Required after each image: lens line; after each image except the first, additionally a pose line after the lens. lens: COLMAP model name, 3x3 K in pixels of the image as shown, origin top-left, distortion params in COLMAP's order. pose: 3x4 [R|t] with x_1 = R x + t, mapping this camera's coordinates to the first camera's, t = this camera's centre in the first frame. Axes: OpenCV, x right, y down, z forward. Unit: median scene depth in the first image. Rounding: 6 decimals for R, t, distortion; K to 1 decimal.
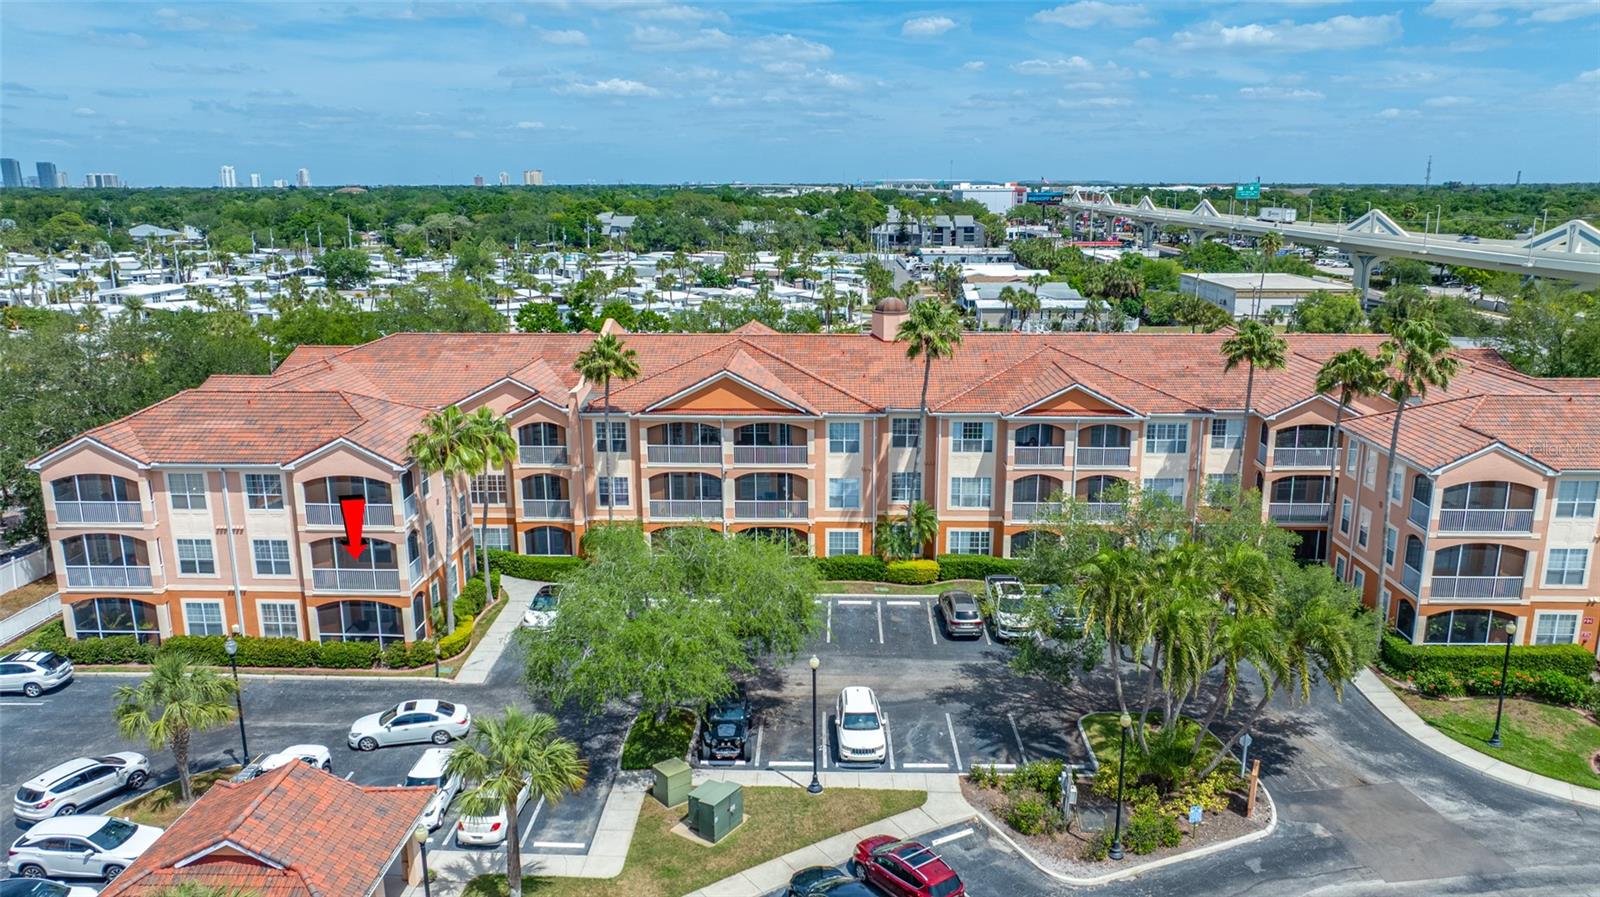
lens RADIAL K [[1135.0, 0, 807.7], [0, 1135.0, 446.5], [0, 0, 1]] dist [-0.047476, 0.057601]
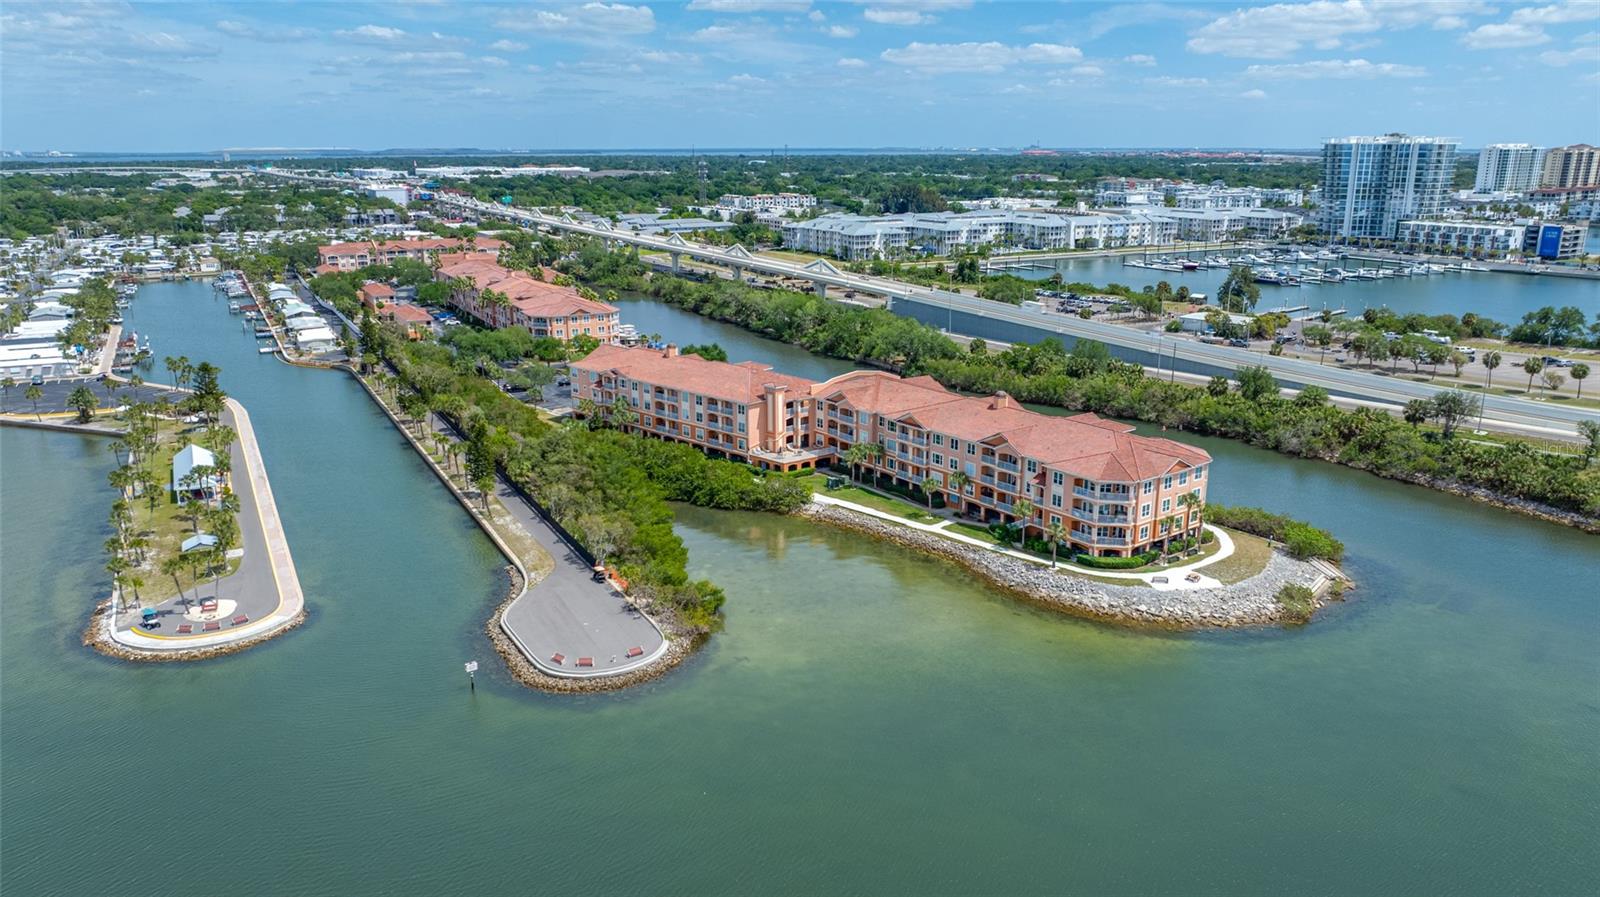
lens RADIAL K [[1132.1, 0, 802.2], [0, 1132.1, 445.8], [0, 0, 1]] dist [-0.034246, 0.035952]
pose [[0.865825, -0.127352, 0.483868, -1.853516], [0.113025, 0.991850, 0.058807, 1.375590], [-0.487414, 0.003772, 0.873163, -8.411700]]
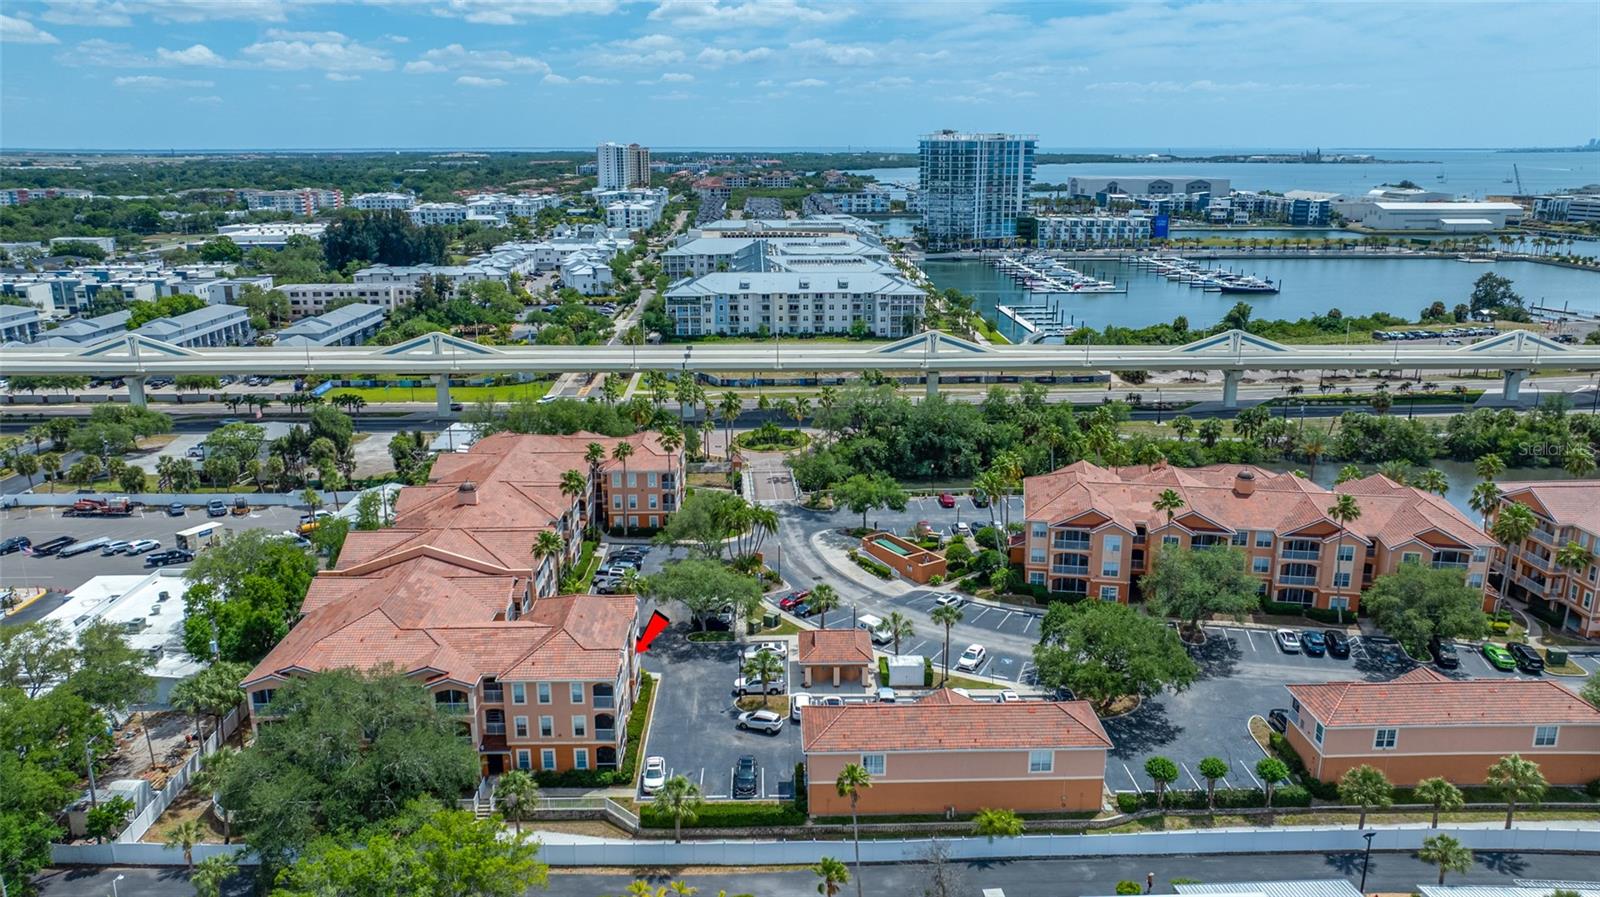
lens RADIAL K [[1135.0, 0, 807.7], [0, 1135.0, 446.5], [0, 0, 1]] dist [-0.047476, 0.057601]
pose [[-0.065478, -0.255234, 0.964660, -2.258398], [0.224311, 0.938227, 0.263466, -0.714766], [-0.972315, 0.233635, -0.004182, 0.577719]]
